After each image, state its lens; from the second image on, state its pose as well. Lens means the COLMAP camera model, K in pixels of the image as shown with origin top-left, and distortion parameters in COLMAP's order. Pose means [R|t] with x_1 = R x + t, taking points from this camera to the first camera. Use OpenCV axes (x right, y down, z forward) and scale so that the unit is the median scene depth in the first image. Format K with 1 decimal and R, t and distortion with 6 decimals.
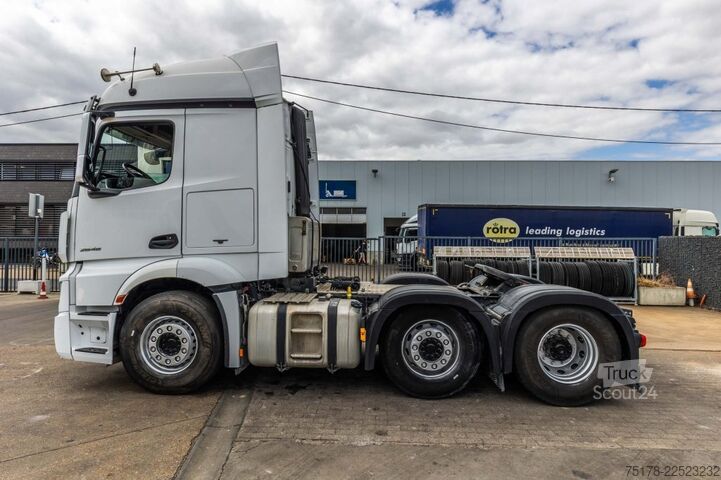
lens RADIAL K [[461.0, 0, 366.1], [0, 461.0, 235.8], [0, 0, 1]] dist [-0.000265, -0.001033]
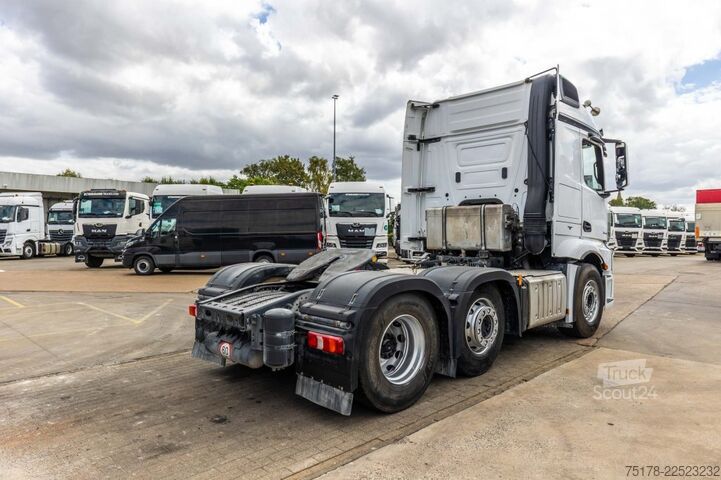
lens RADIAL K [[504.2, 0, 364.3], [0, 504.2, 240.5], [0, 0, 1]] dist [-0.002273, -0.005817]
pose [[-0.696192, 0.001914, -0.717853, 0.219744], [-0.000060, 0.999996, 0.002725, 0.010464], [0.717856, 0.001941, -0.696189, 0.399107]]
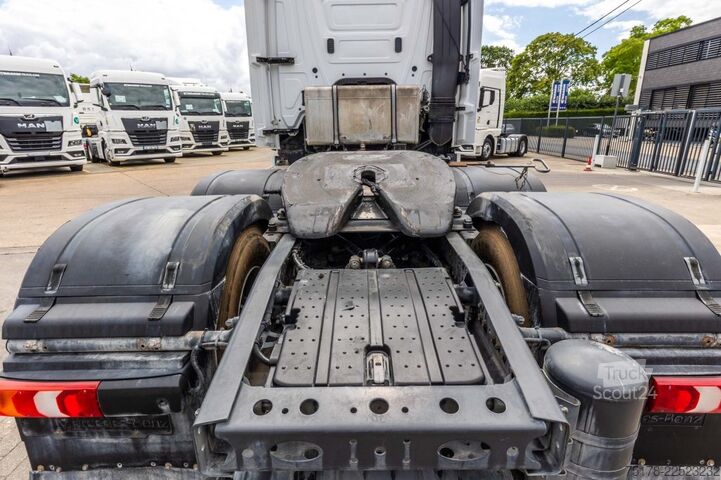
lens RADIAL K [[383.9, 0, 360.5], [0, 383.9, 240.0], [0, 0, 1]] dist [-0.000761, -0.000035]
pose [[0.019751, 0.281827, -0.959262, 0.154686], [0.023169, 0.959062, 0.282245, 0.009109], [0.999536, -0.027800, 0.012412, 0.233551]]
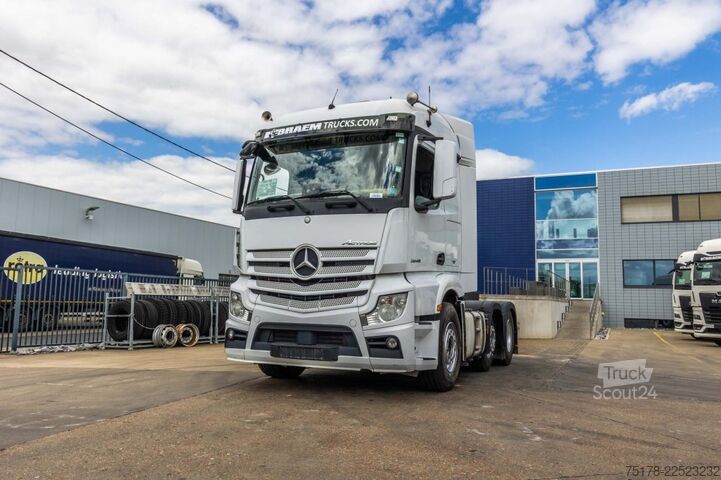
lens RADIAL K [[562.9, 0, 381.7], [0, 562.9, 241.5], [0, 0, 1]] dist [0.000986, -0.003391]
pose [[0.364457, 0.099808, 0.925856, -0.353527], [-0.023486, 0.994909, -0.098007, 0.021850], [-0.930924, 0.013975, 0.364945, 0.121017]]
